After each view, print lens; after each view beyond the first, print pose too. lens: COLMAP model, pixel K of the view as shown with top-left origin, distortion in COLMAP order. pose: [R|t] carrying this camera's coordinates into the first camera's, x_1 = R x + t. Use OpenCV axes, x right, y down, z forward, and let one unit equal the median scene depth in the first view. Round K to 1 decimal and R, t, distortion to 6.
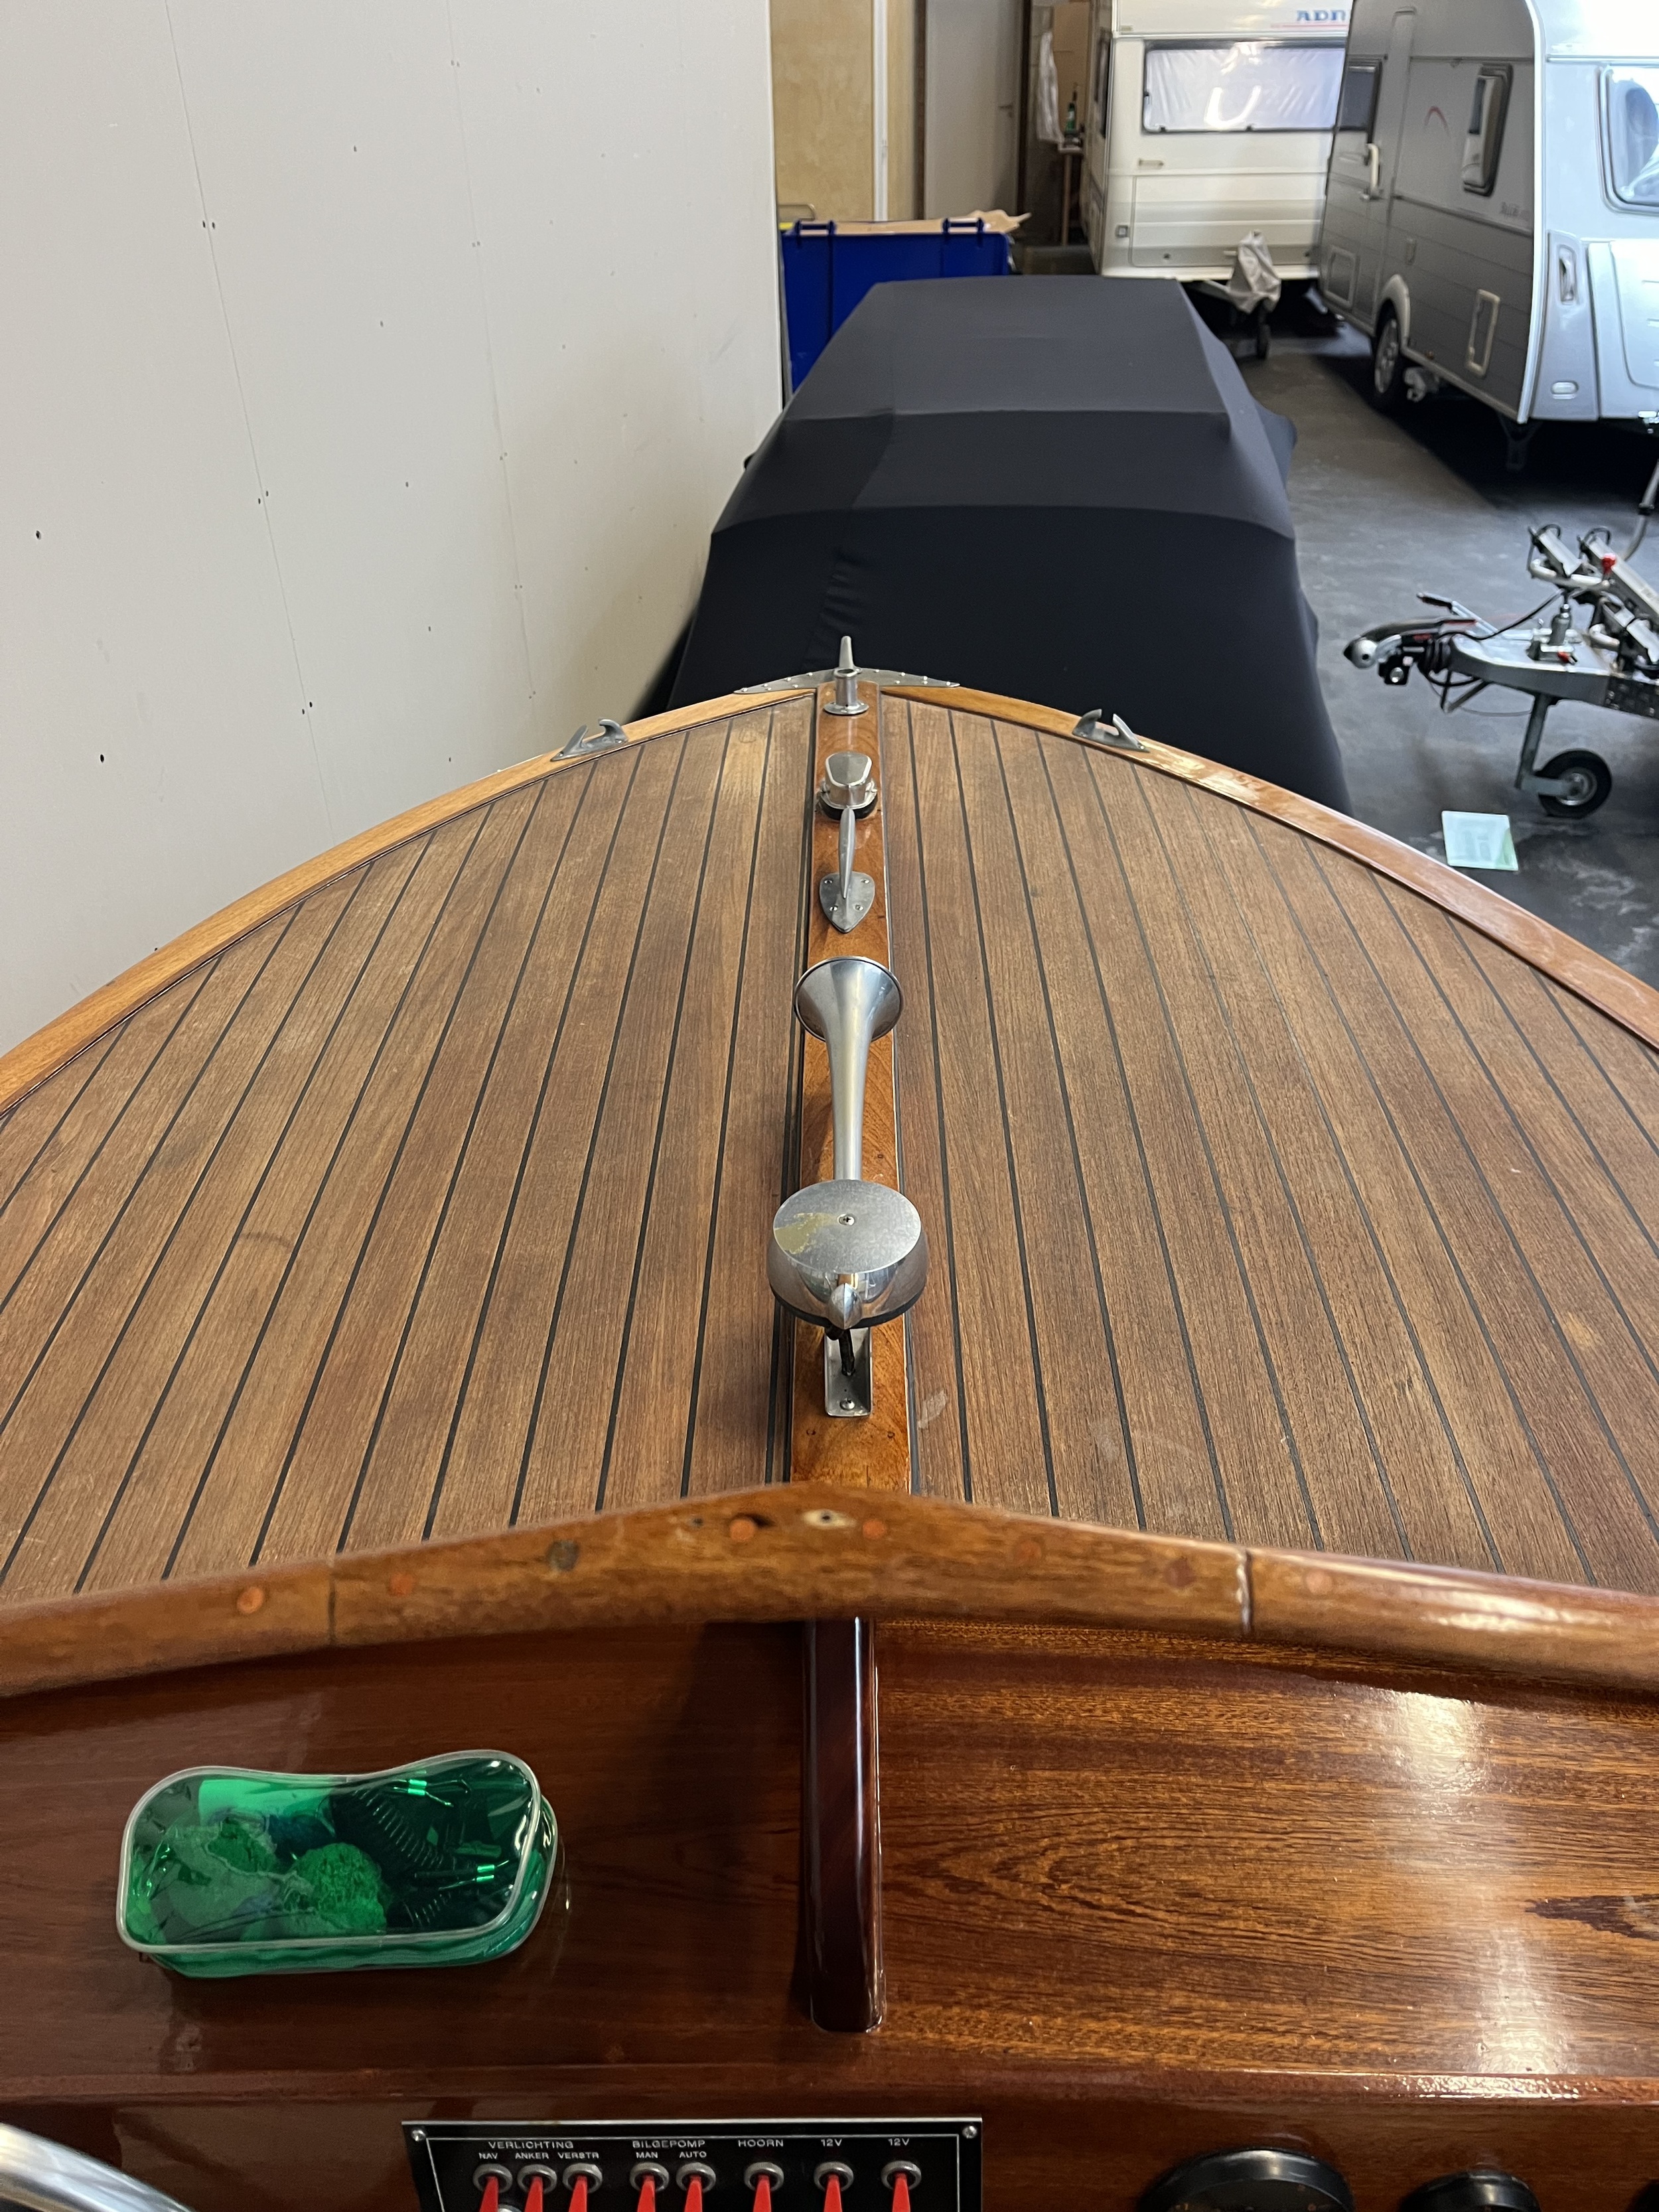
lens RADIAL K [[1666.3, 0, 826.9], [0, 1666.3, 1088.4], [0, 0, 1]] dist [0.062891, -0.089607]
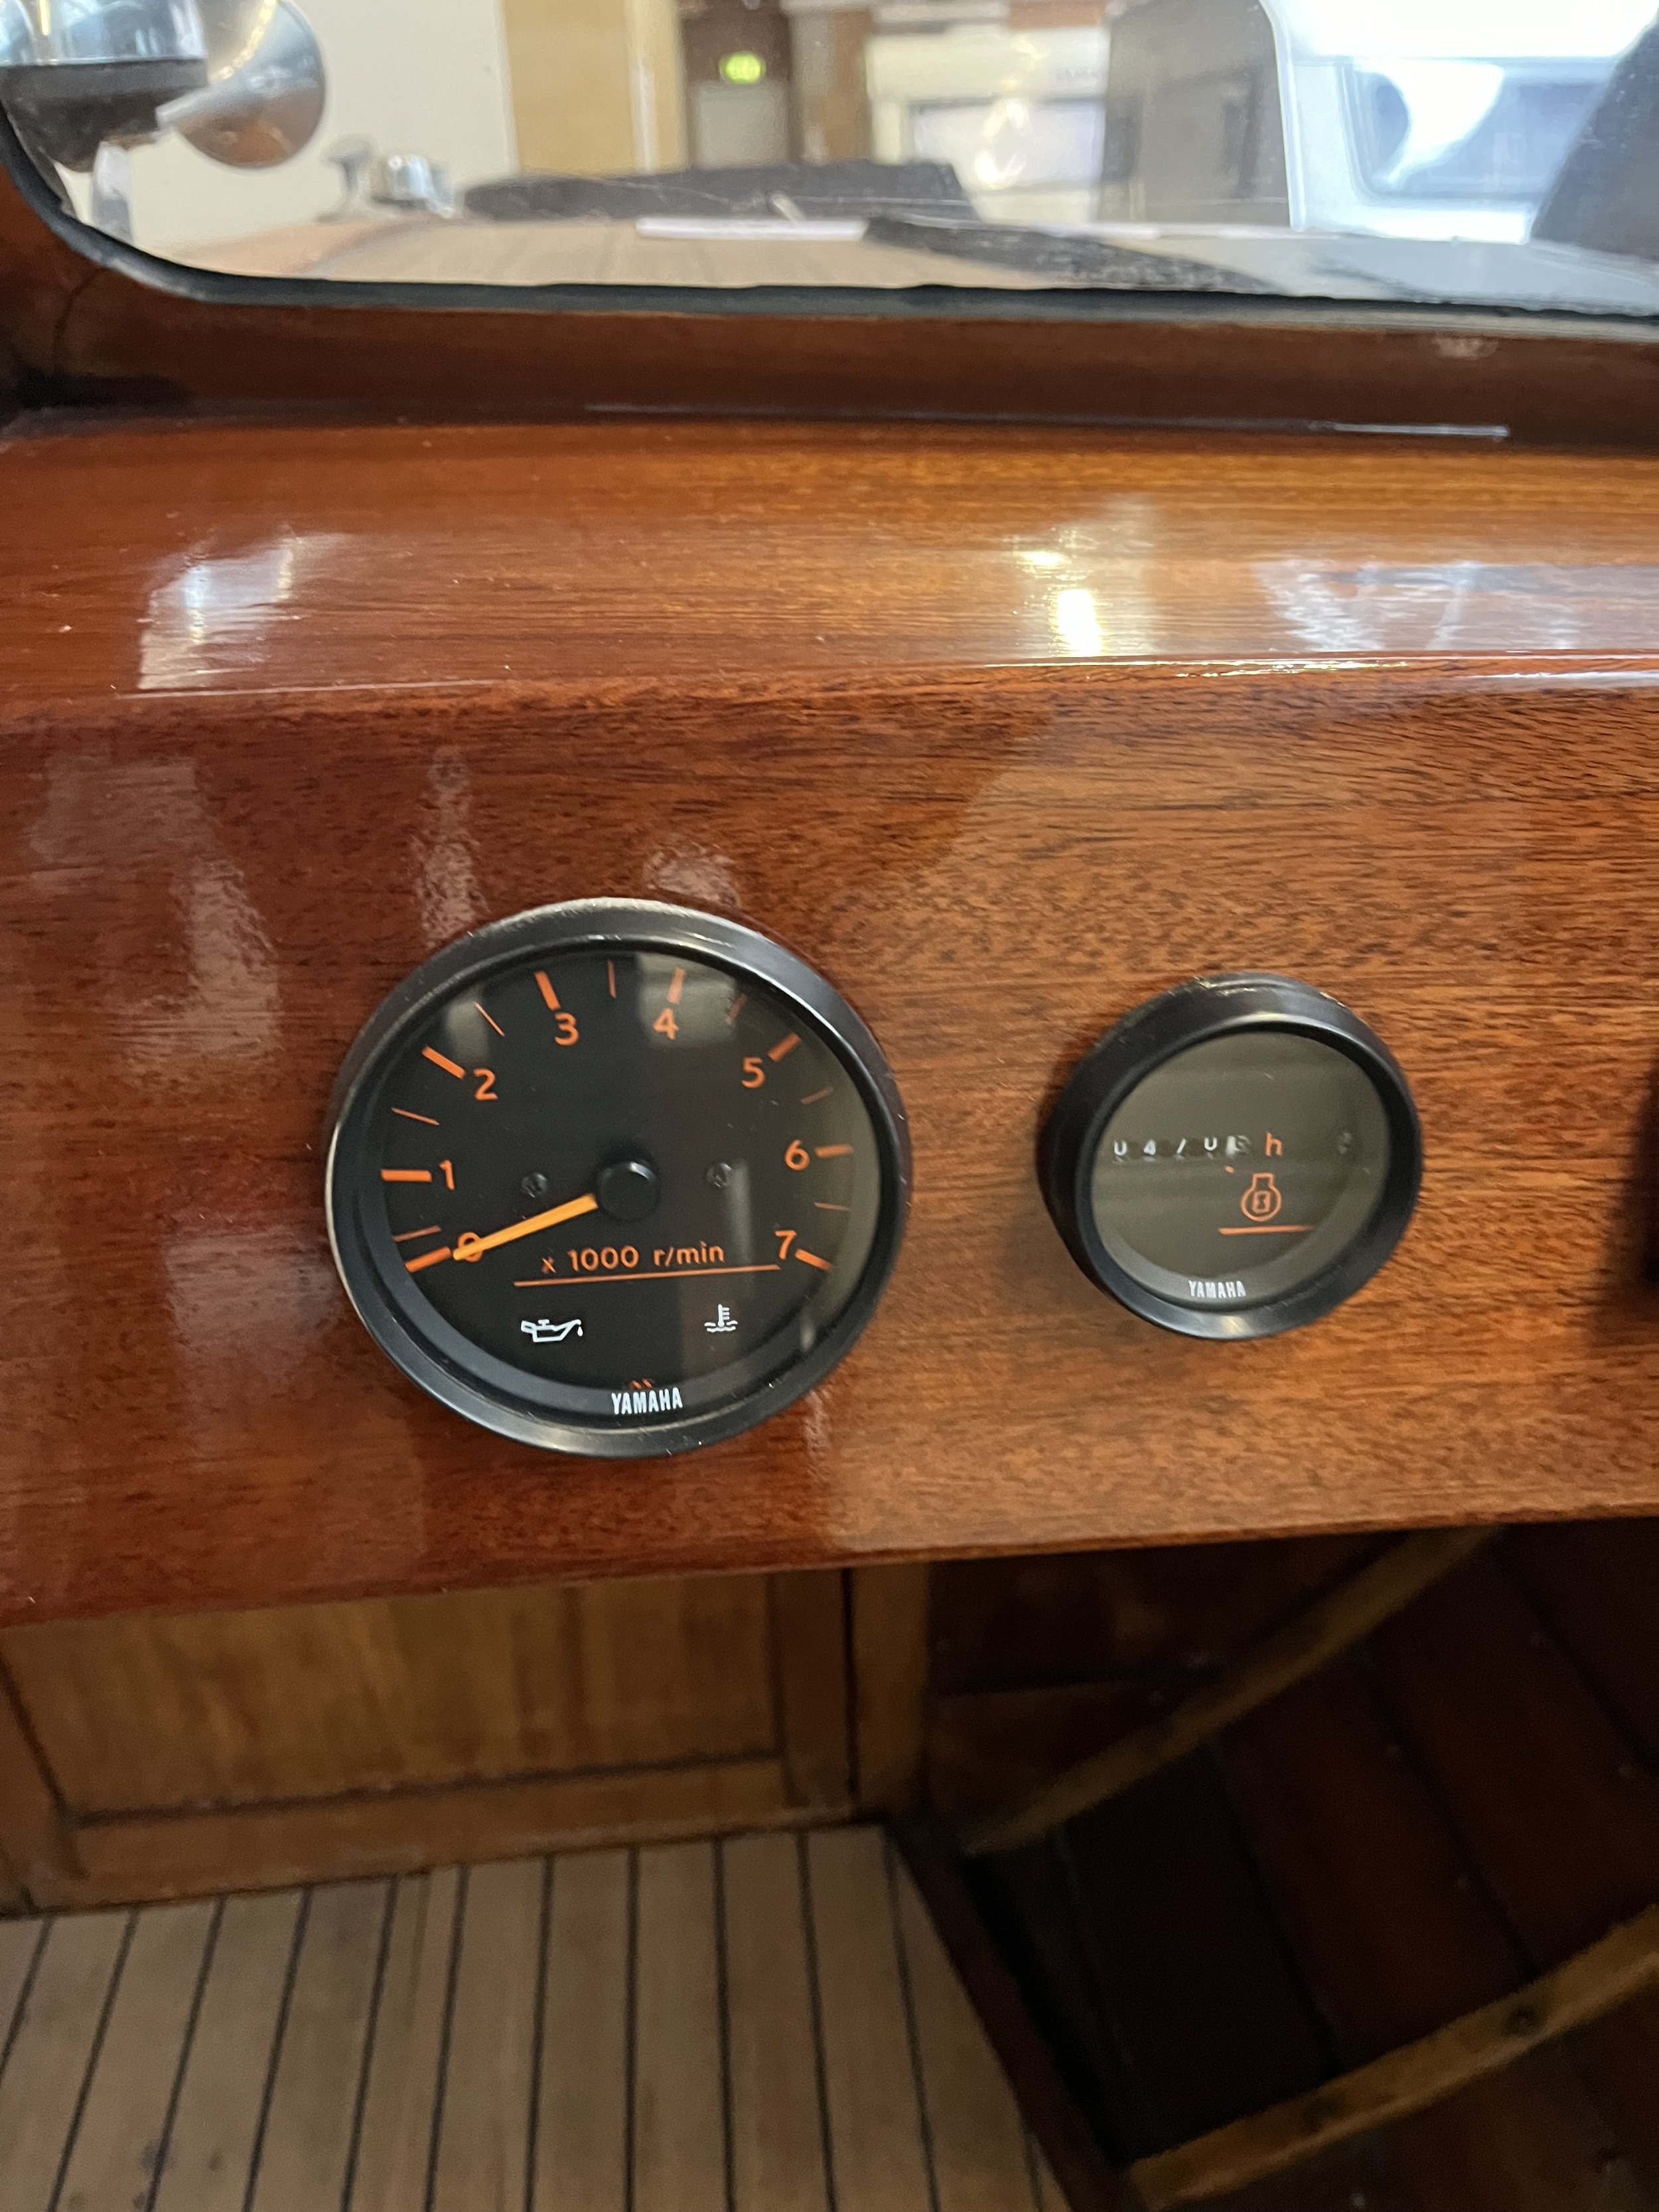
lens RADIAL K [[1666.3, 0, 807.6], [0, 1666.3, 1117.2], [0, 0, 1]] dist [0.062891, -0.089607]
pose [[0.995426, -0.060918, 0.073592, 0.151291], [0.066005, 0.995444, -0.068802, 0.389384], [-0.069065, 0.073345, 0.994912, 0.361992]]
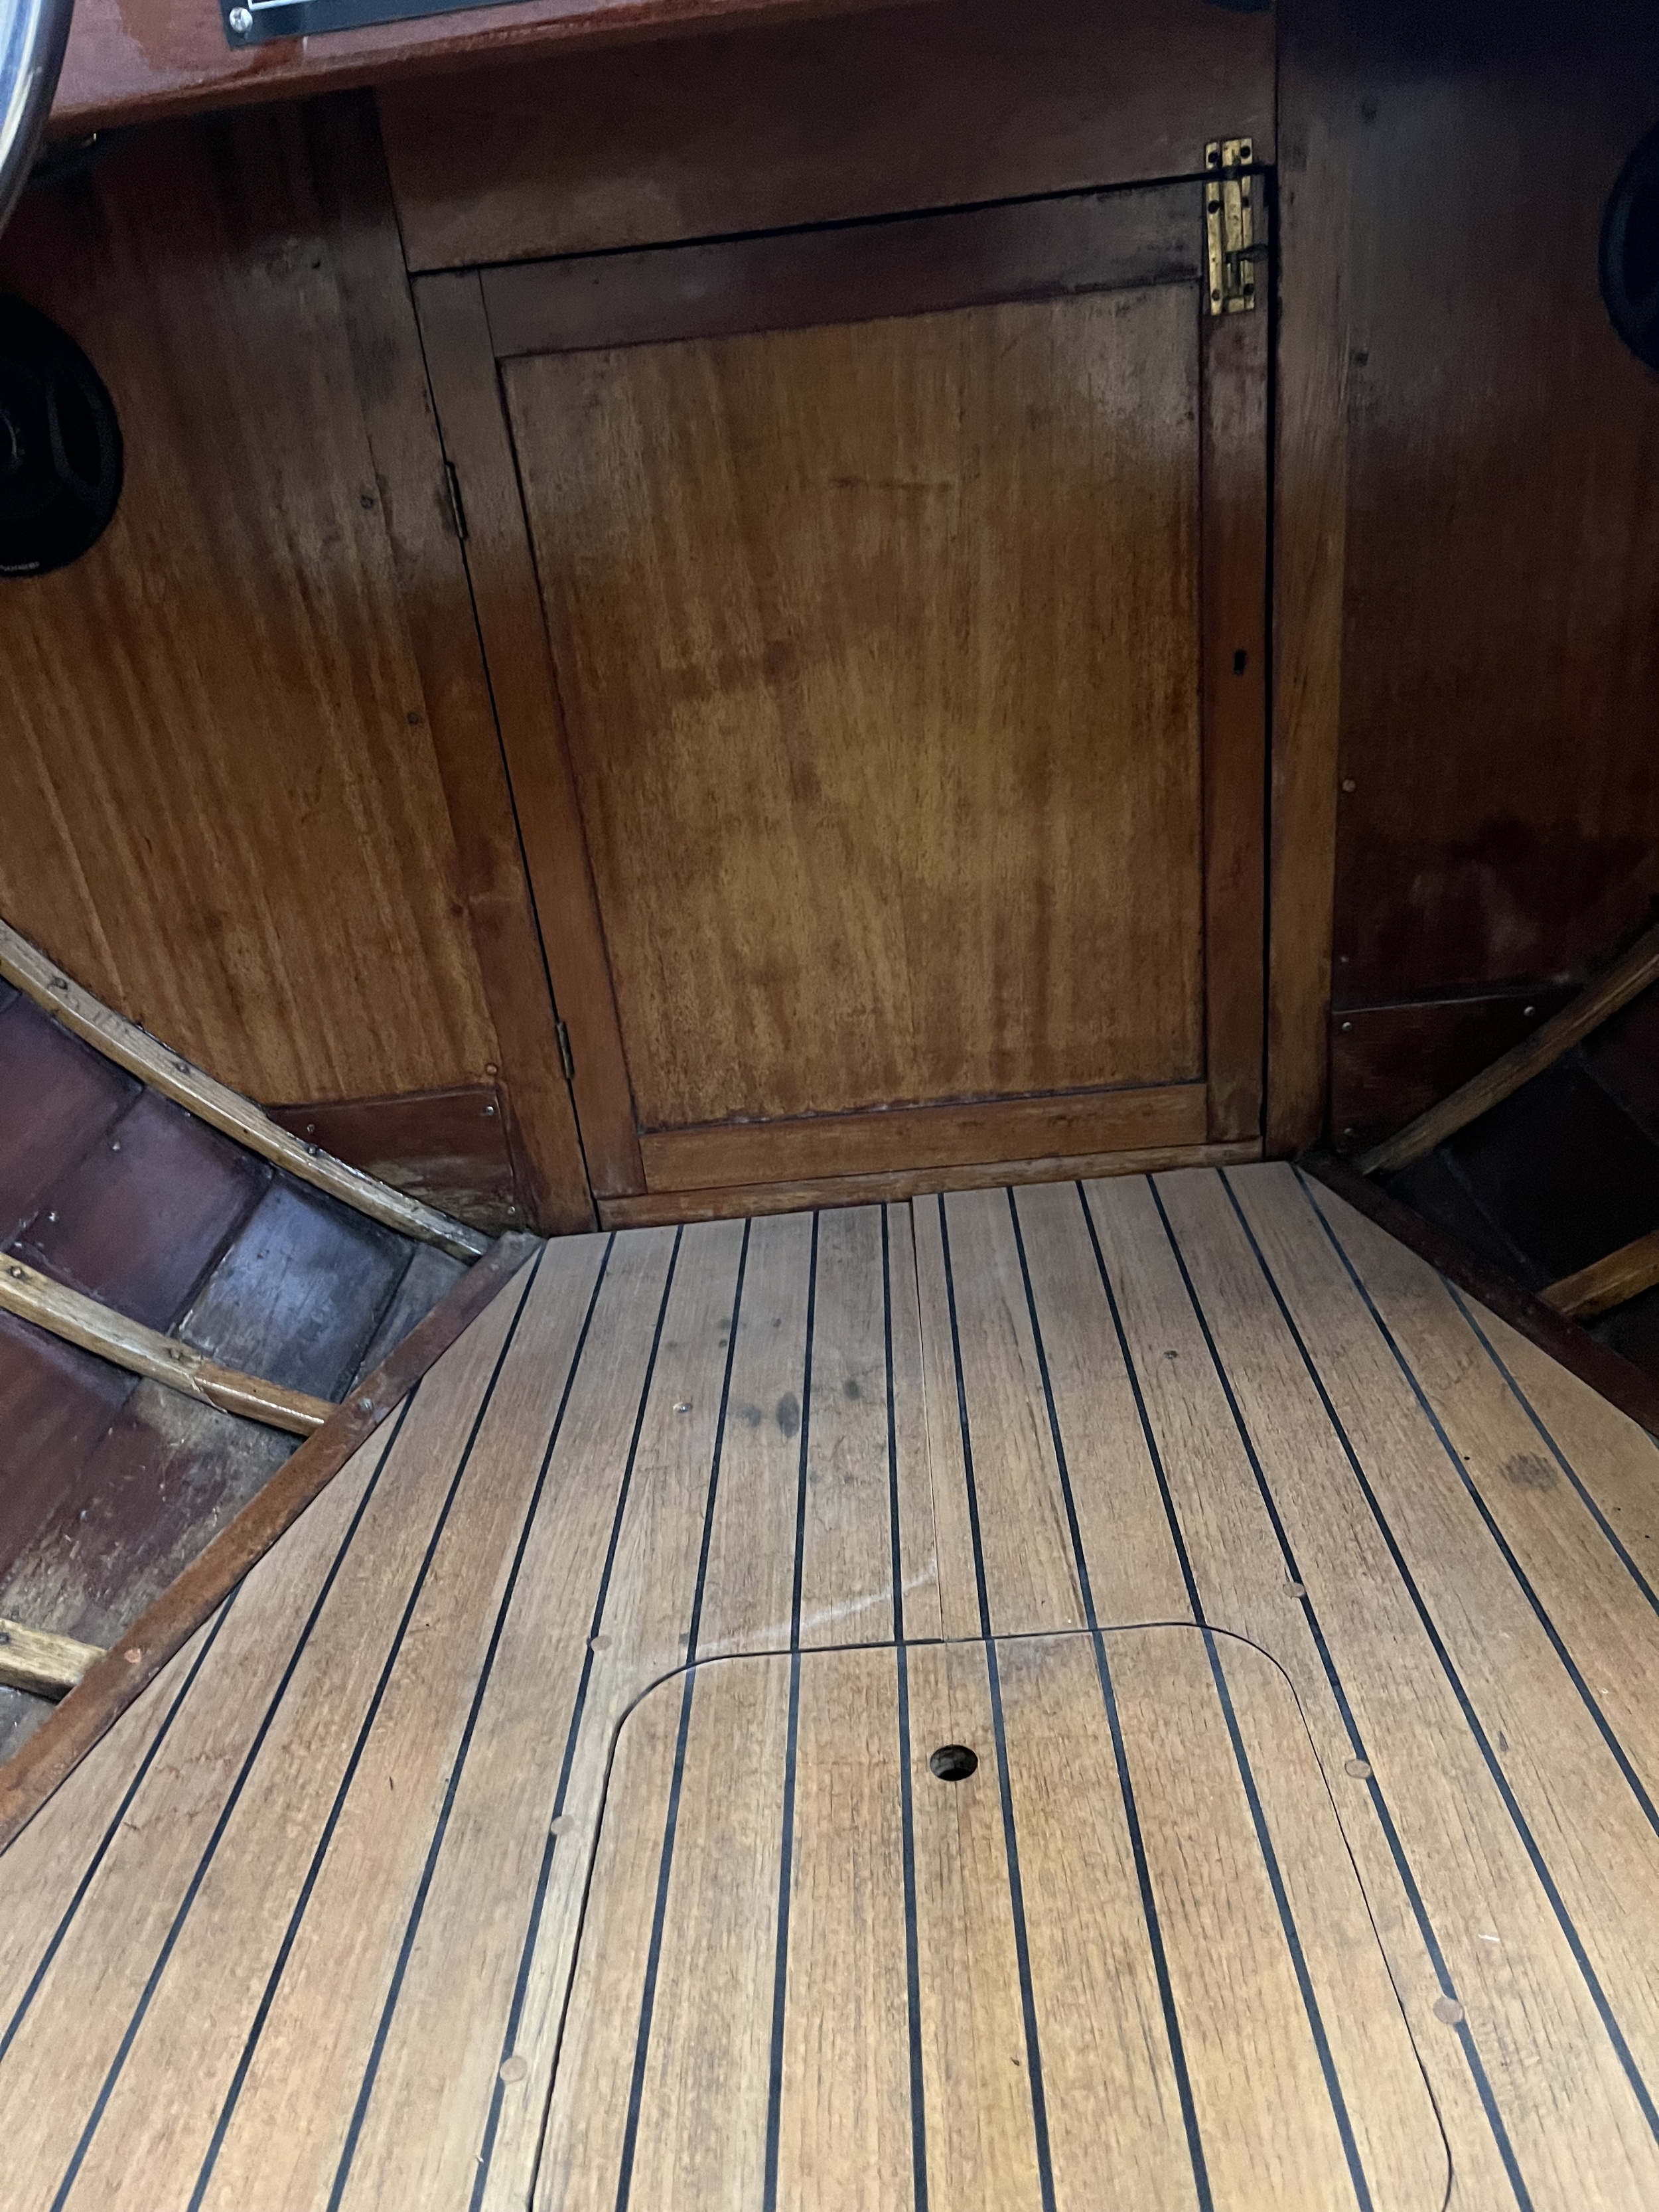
lens RADIAL K [[1666.3, 0, 825.0], [0, 1666.3, 1127.3], [0, 0, 1]] dist [0.062891, -0.089607]
pose [[0.996457, -0.077844, -0.031837, 0.003091], [0.070988, 0.981478, -0.177937, 0.781185], [0.045099, 0.175046, 0.983527, 0.236132]]
